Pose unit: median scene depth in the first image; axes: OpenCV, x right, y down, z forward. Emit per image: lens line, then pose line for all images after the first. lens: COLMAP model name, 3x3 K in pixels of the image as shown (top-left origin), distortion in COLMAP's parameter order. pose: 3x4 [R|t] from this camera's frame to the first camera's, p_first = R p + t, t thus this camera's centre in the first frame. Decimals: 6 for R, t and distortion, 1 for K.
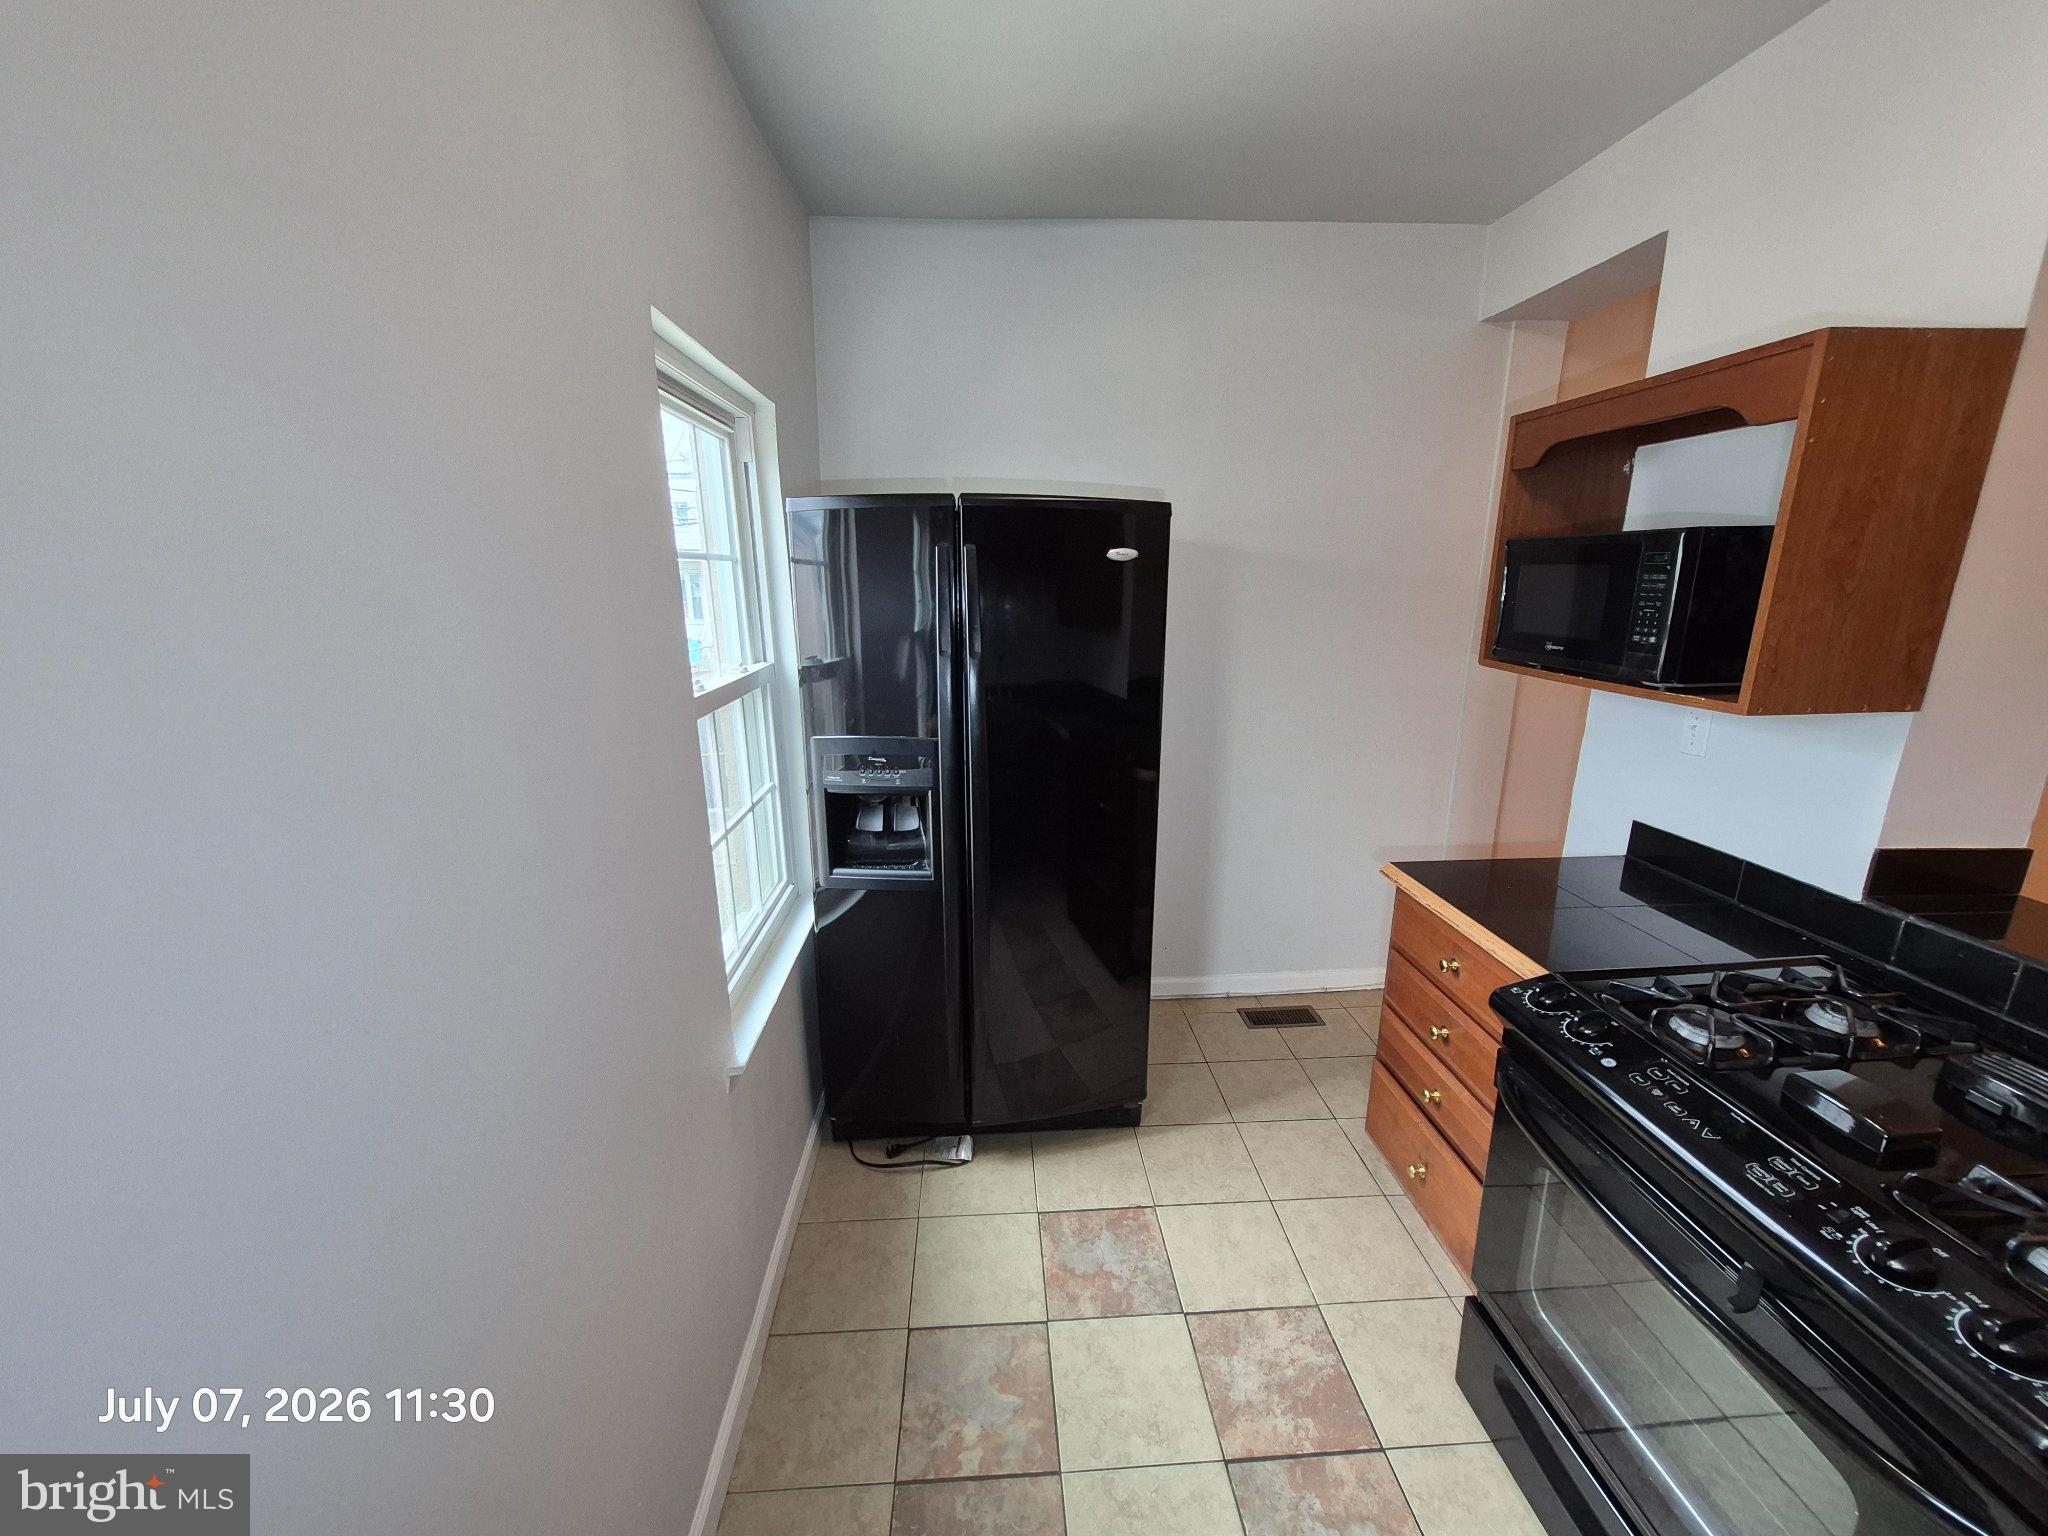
lens RADIAL K [[803.9, 0, 1030.6], [0, 803.9, 774.3], [0, 0, 1]] dist [0.002568, 0.000149]
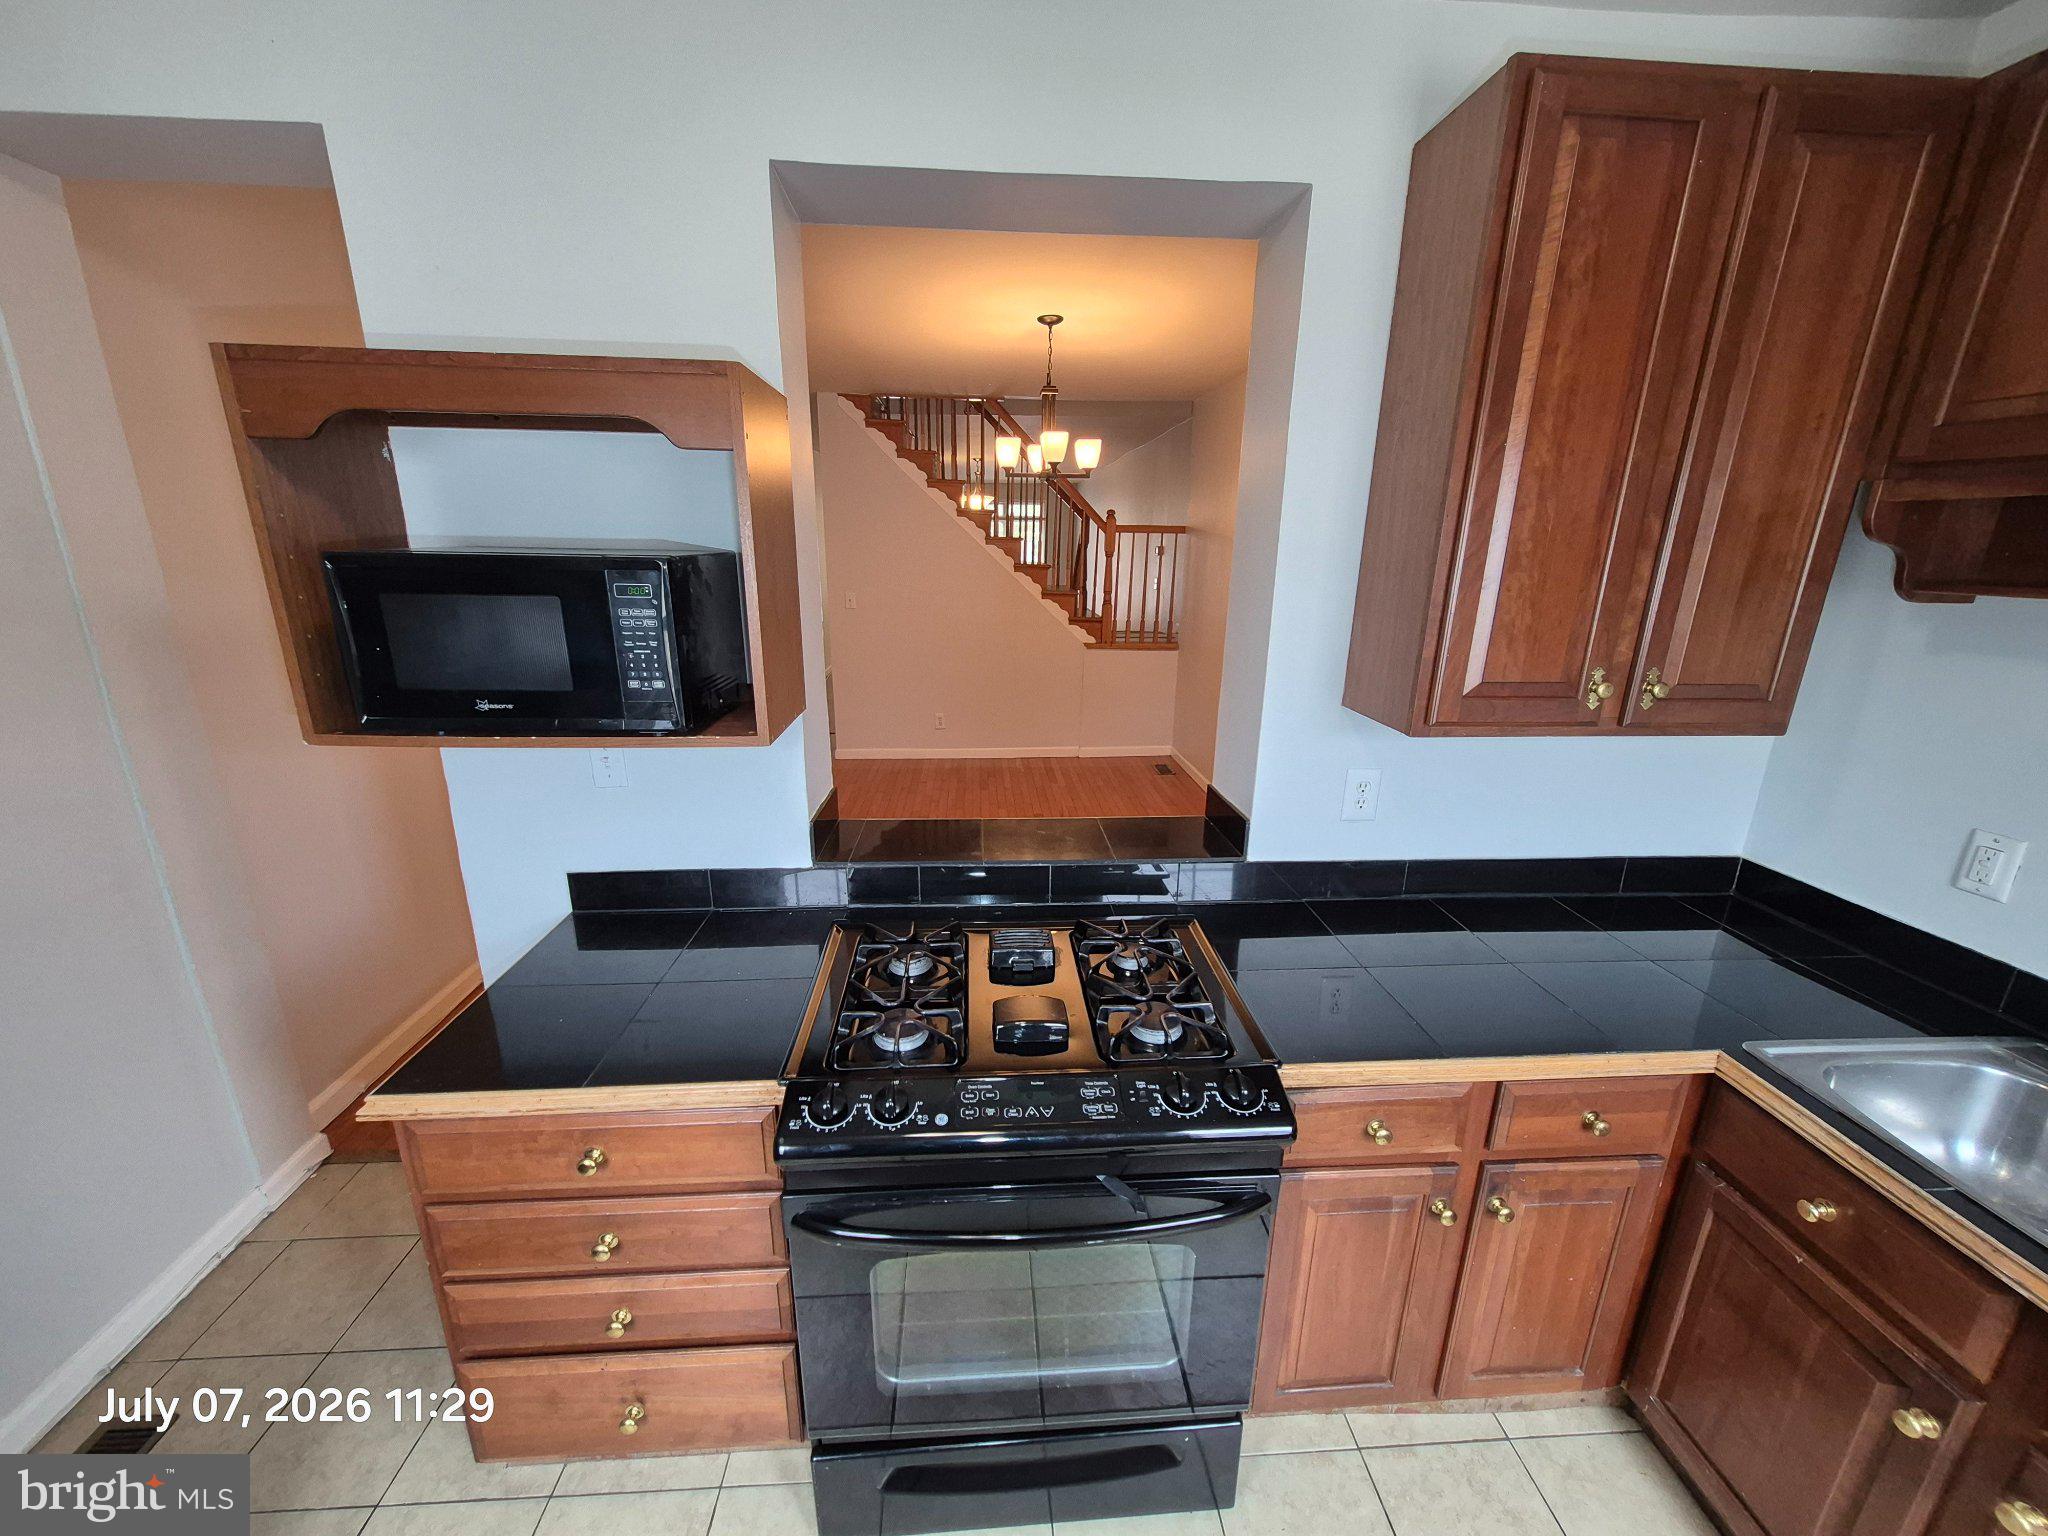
lens RADIAL K [[803.9, 0, 1030.6], [0, 803.9, 774.3], [0, 0, 1]] dist [0.002568, 0.000149]
pose [[-0.005761, -0.274765, 0.961494, -0.071410], [0.232315, 0.934835, 0.268539, -0.175156], [-0.972624, 0.224917, 0.058446, 0.472359]]
